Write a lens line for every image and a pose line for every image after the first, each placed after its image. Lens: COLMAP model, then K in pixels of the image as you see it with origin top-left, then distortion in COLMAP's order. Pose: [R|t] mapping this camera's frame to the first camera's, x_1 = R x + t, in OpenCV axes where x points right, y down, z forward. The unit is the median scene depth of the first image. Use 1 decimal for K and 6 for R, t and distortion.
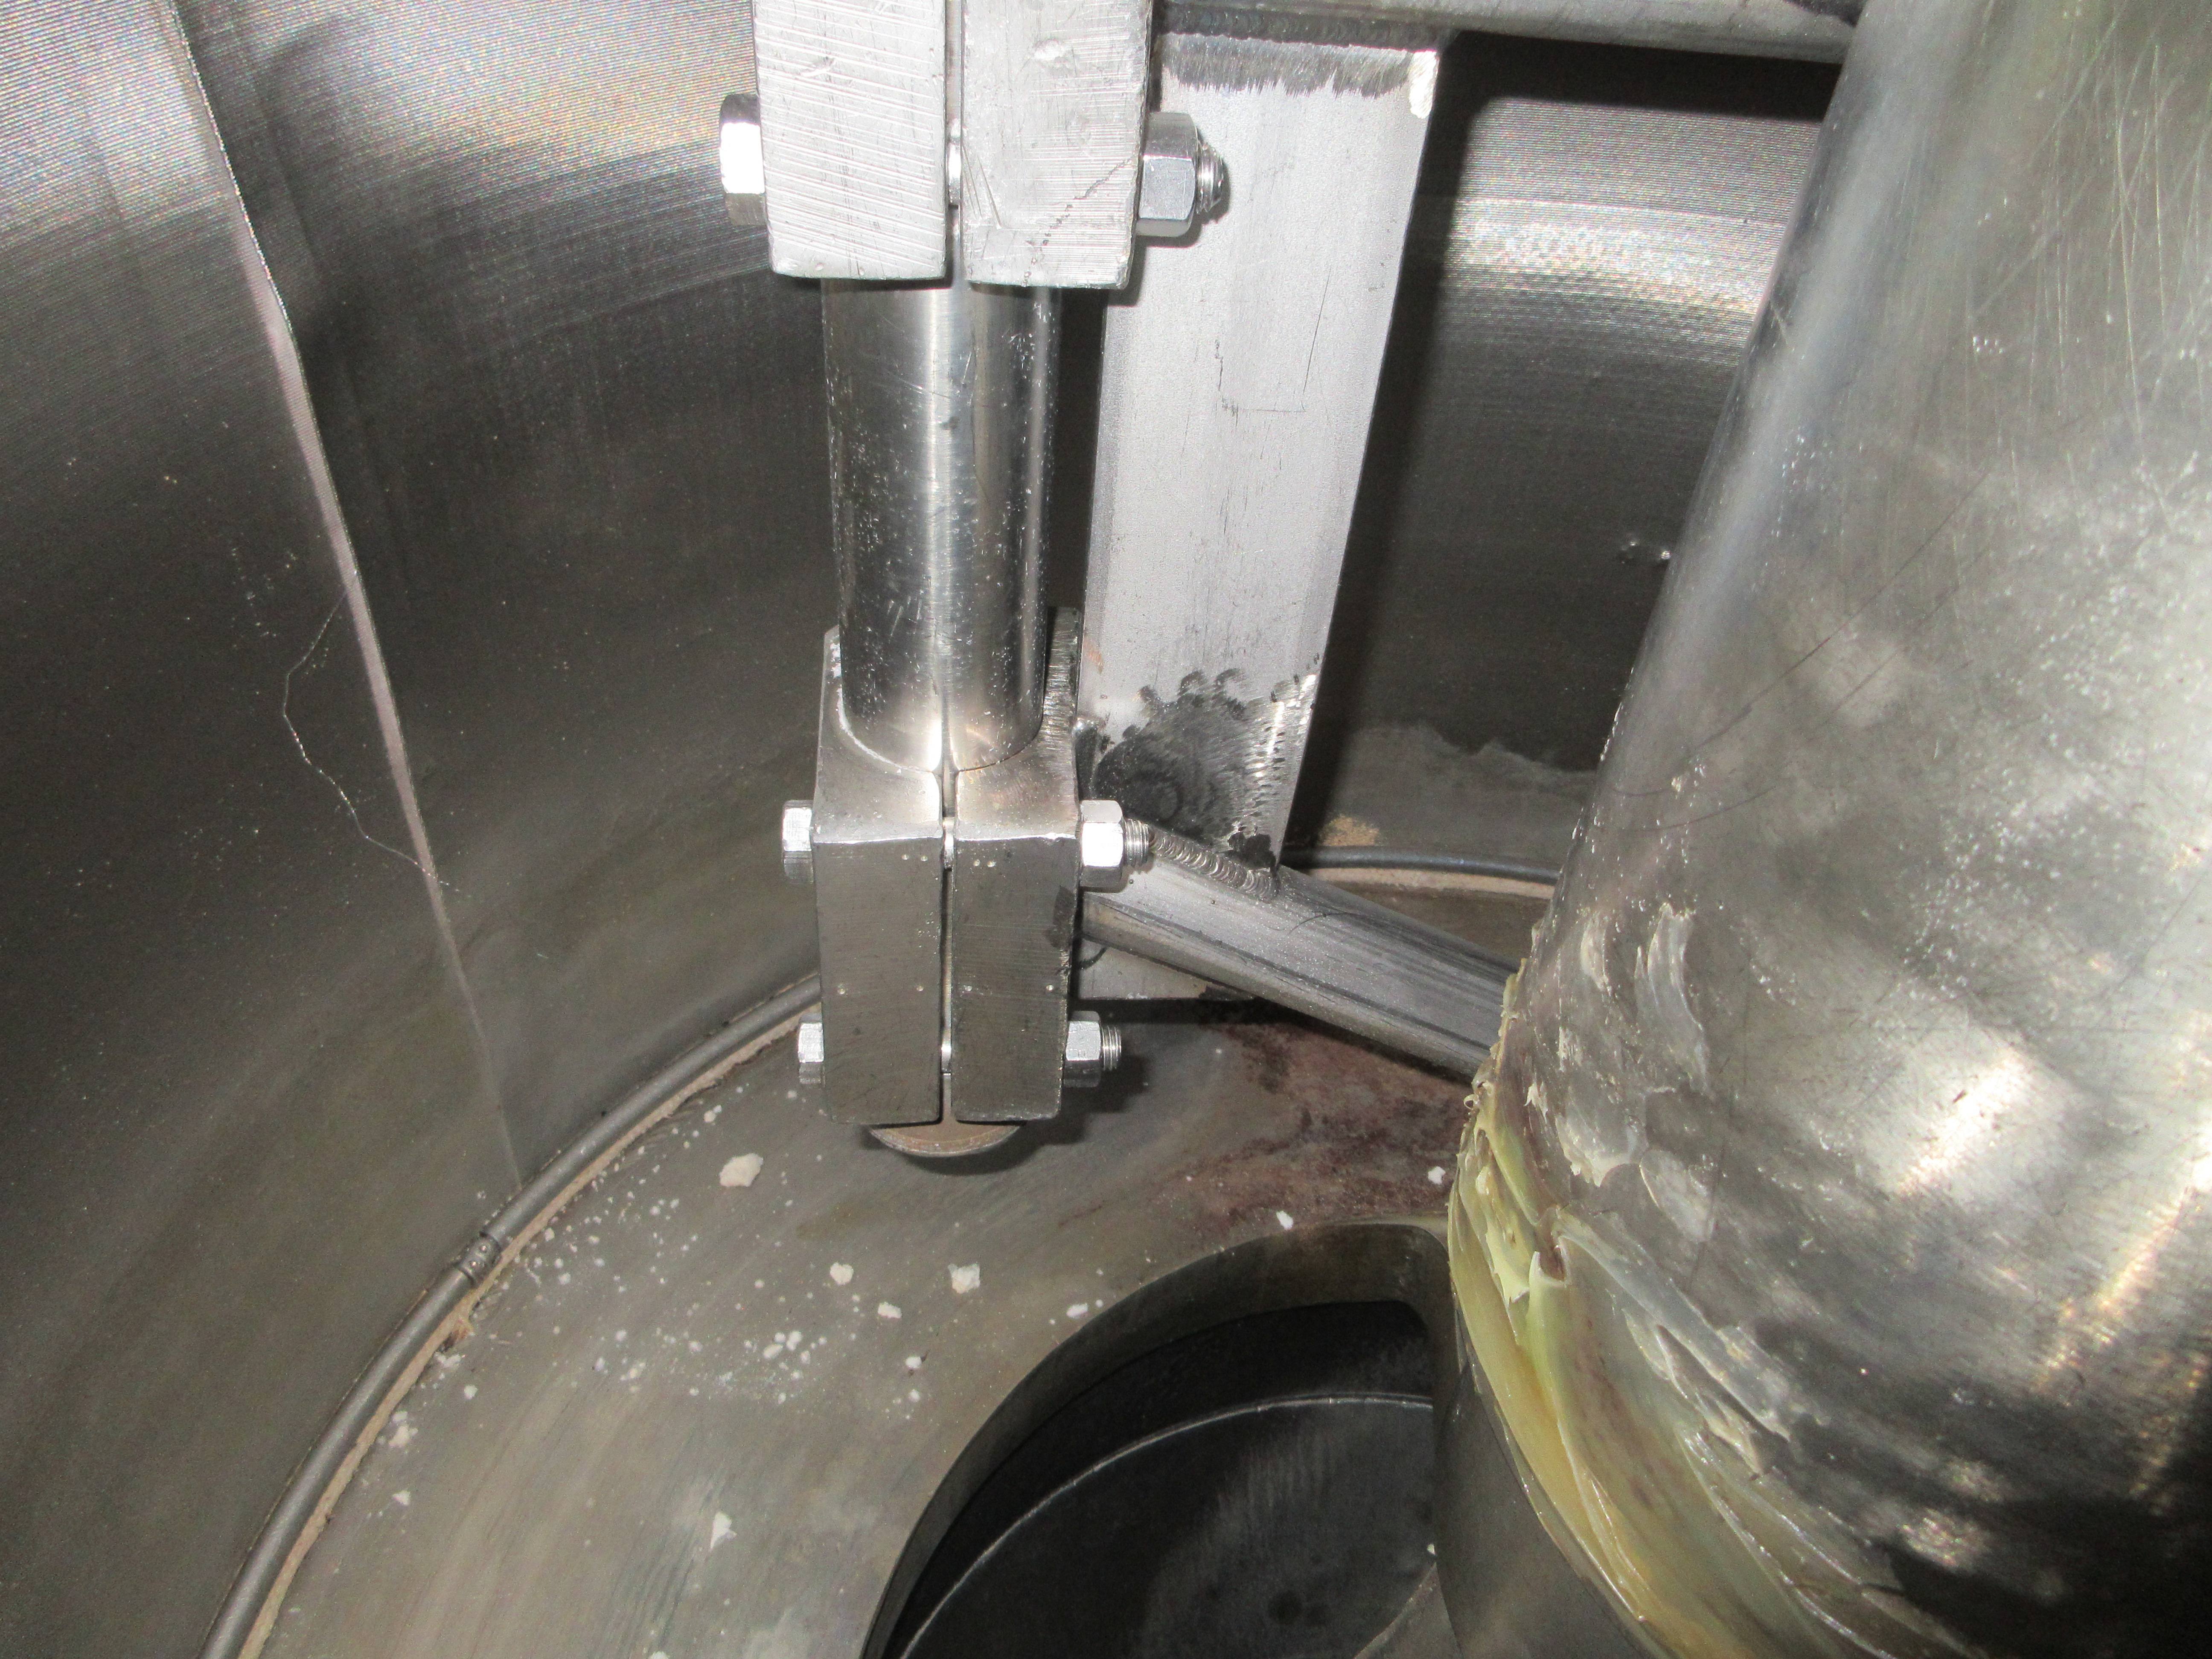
lens RADIAL K [[1601.1, 0, 1106.0], [0, 1601.1, 829.5], [0, 0, 1]] dist [0.000030, -0.000167]
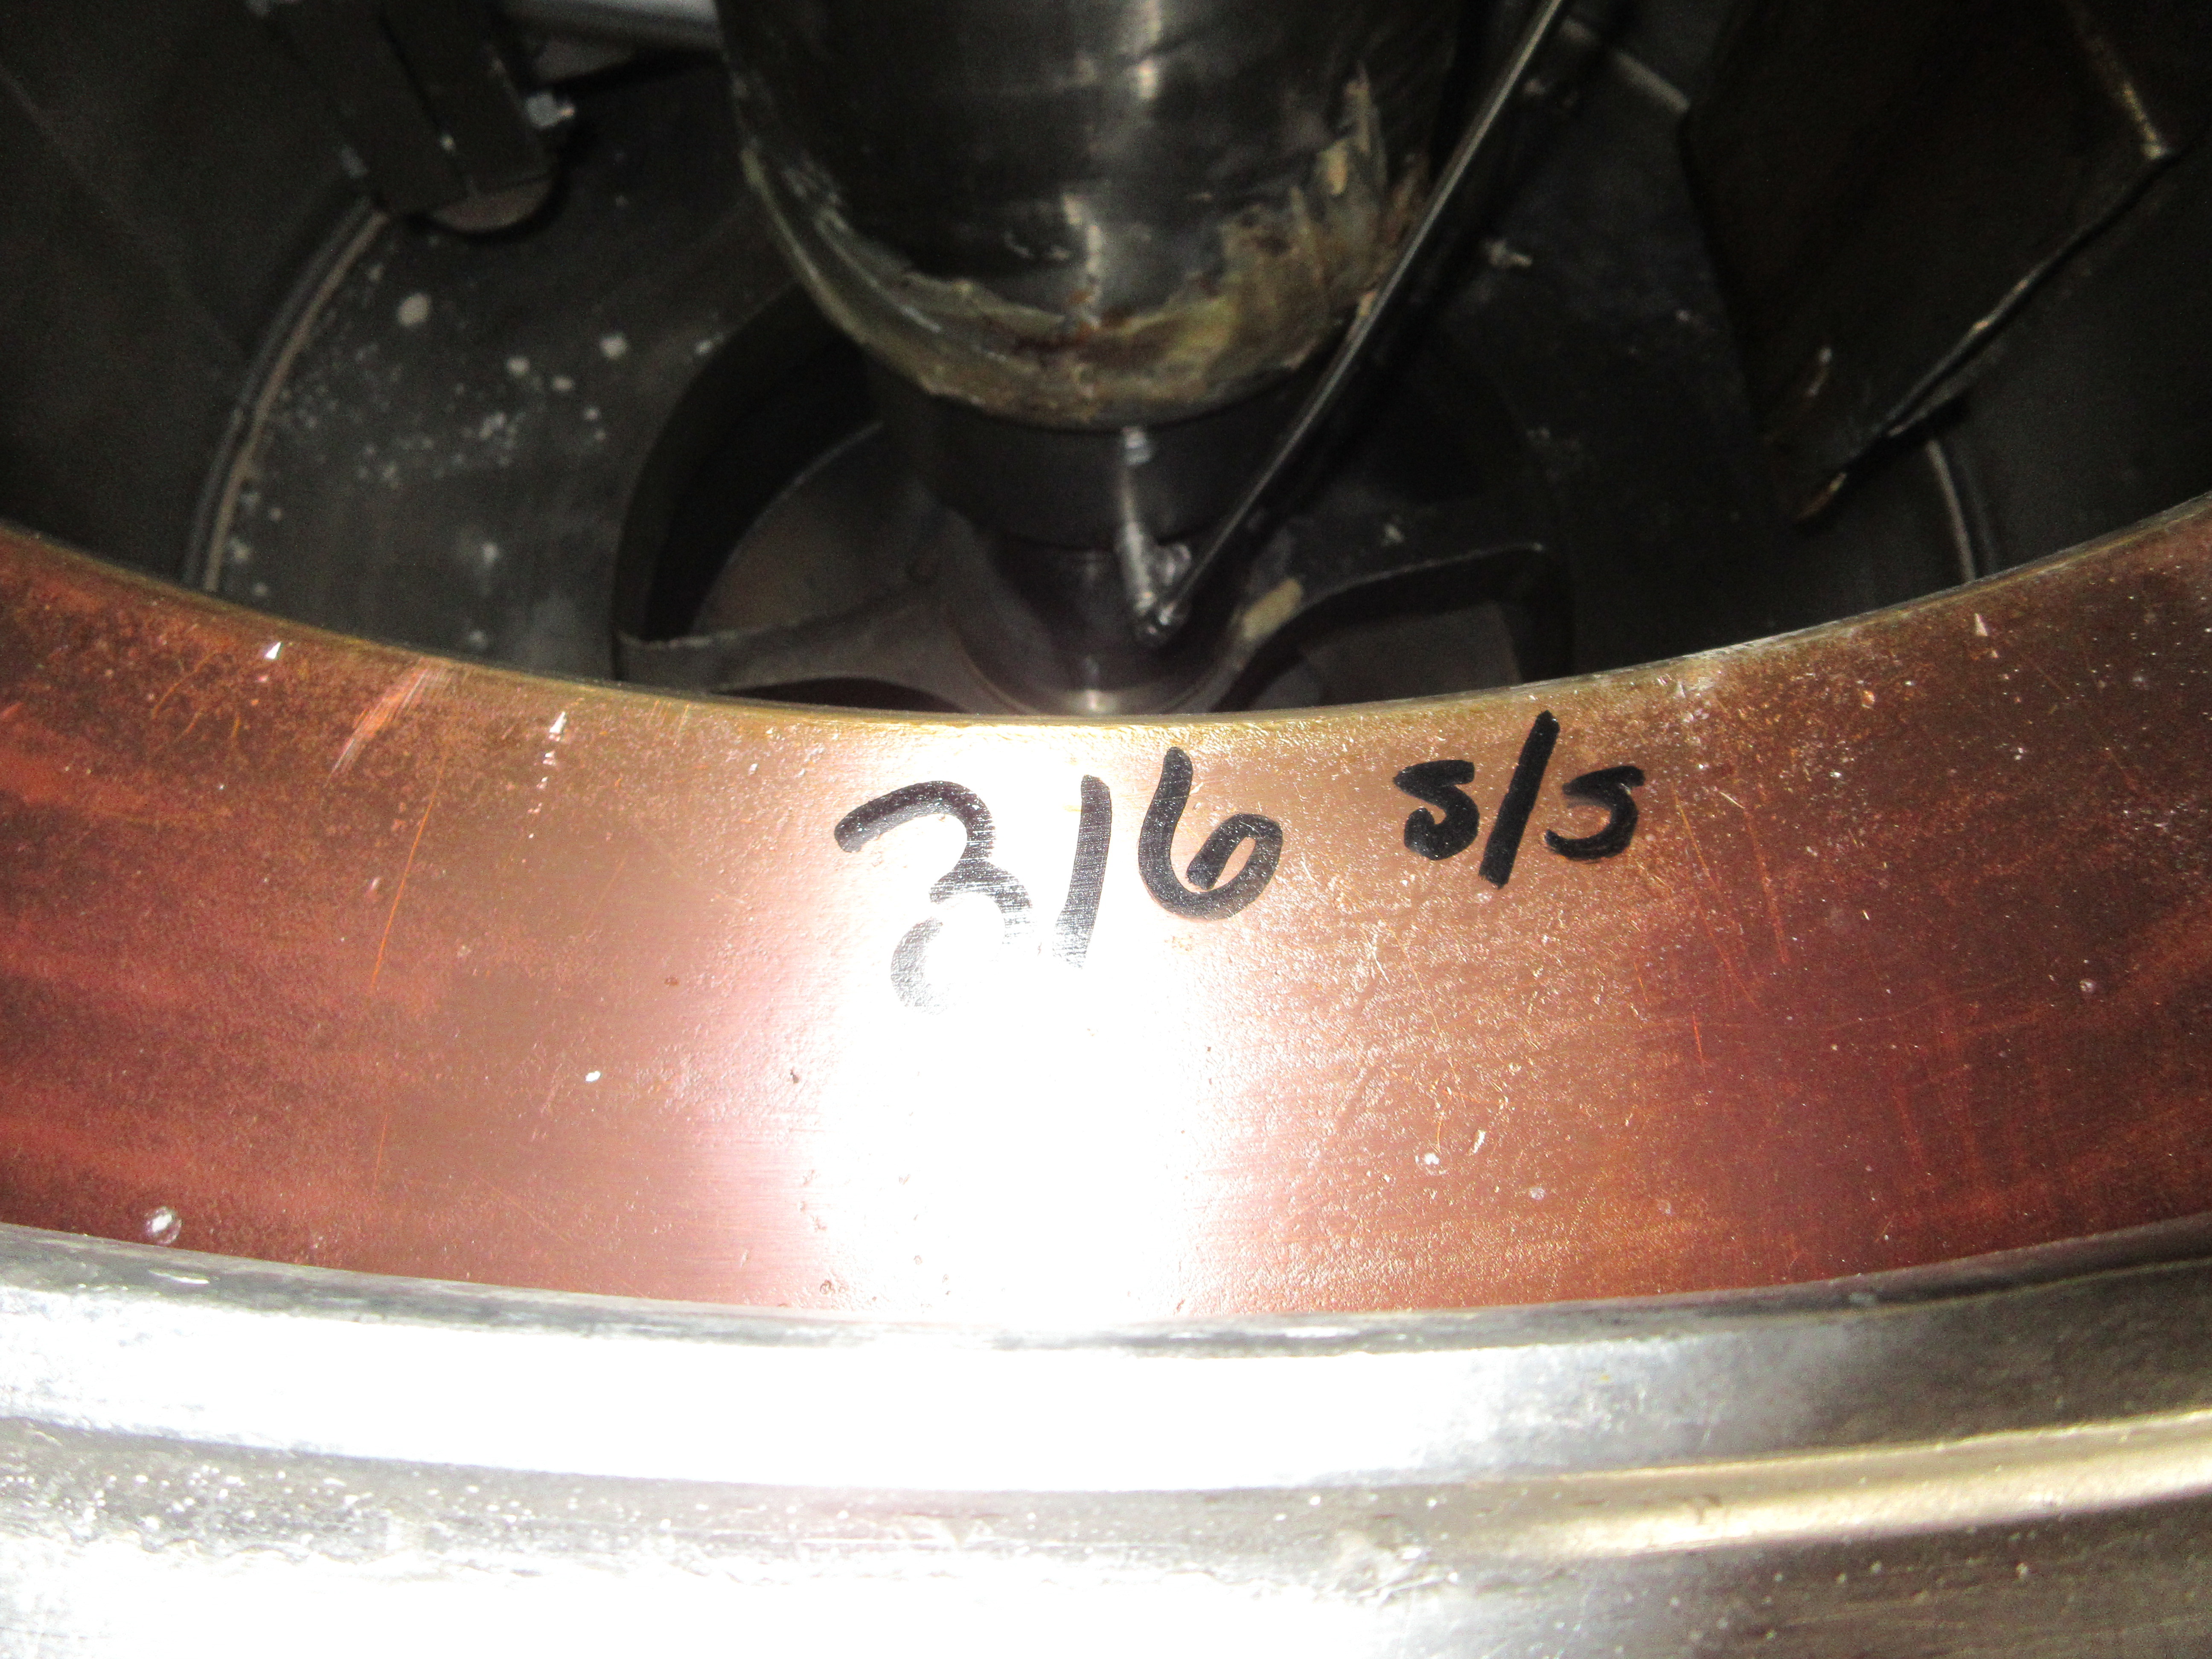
lens RADIAL K [[1601.1, 0, 1106.0], [0, 1601.1, 829.5], [0, 0, 1]] dist [0.000030, -0.000167]
pose [[0.964942, -0.259756, 0.037596, 0.154295], [0.203778, 0.831736, 0.516421, 0.017287], [-0.165413, -0.490655, 0.855509, -0.390120]]
